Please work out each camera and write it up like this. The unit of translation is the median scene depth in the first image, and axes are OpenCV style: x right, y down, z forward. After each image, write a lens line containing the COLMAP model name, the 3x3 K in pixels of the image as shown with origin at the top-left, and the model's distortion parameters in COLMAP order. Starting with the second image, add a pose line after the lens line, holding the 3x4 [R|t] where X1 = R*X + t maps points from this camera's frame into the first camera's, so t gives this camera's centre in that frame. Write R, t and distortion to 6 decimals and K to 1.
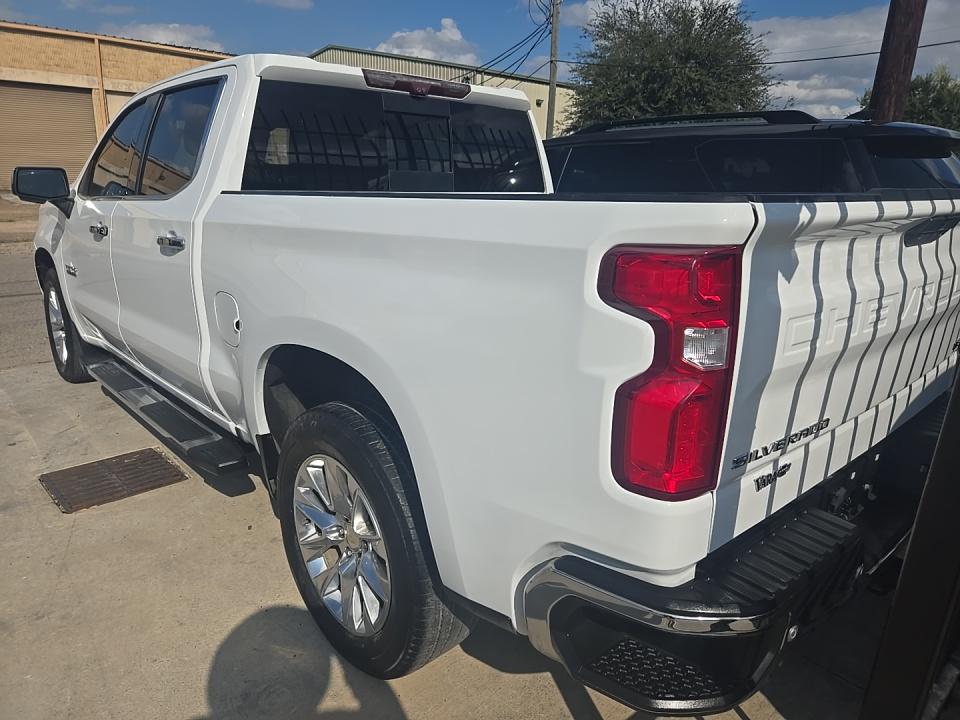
lens RADIAL K [[629.0, 0, 481.5], [0, 629.0, 345.9], [0, 0, 1]] dist [0.053369, -0.050005]
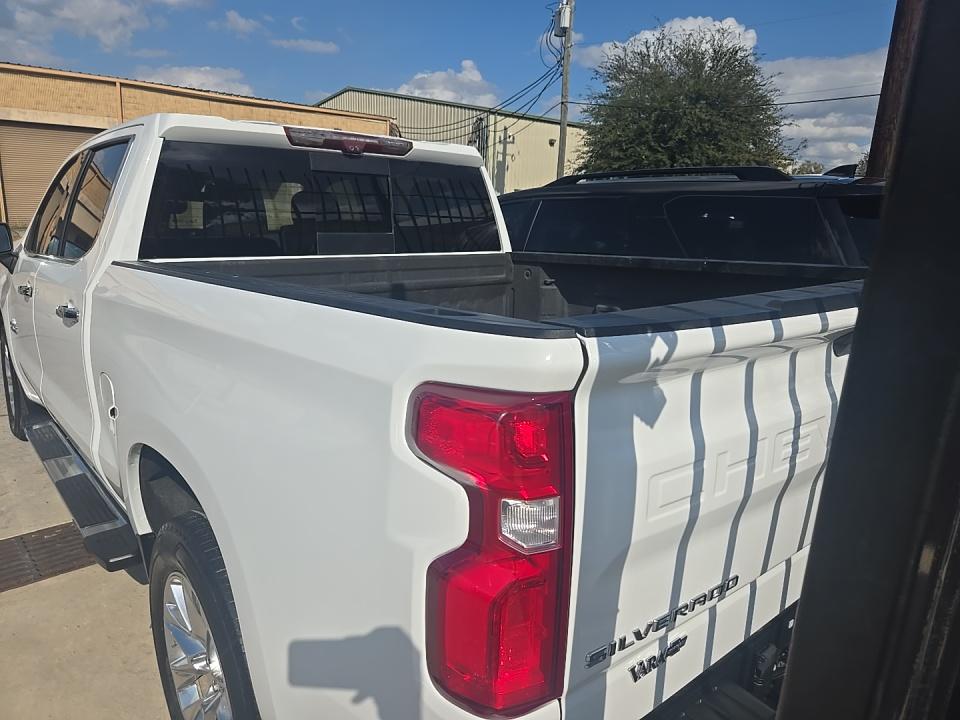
lens RADIAL K [[629.0, 0, 481.5], [0, 629.0, 345.9], [0, 0, 1]] dist [0.053369, -0.050005]
pose [[0.999602, 0.007577, -0.027181, 0.113322], [-0.009004, 0.998566, -0.052778, -0.060603], [0.026743, 0.053002, 0.998236, 0.081886]]
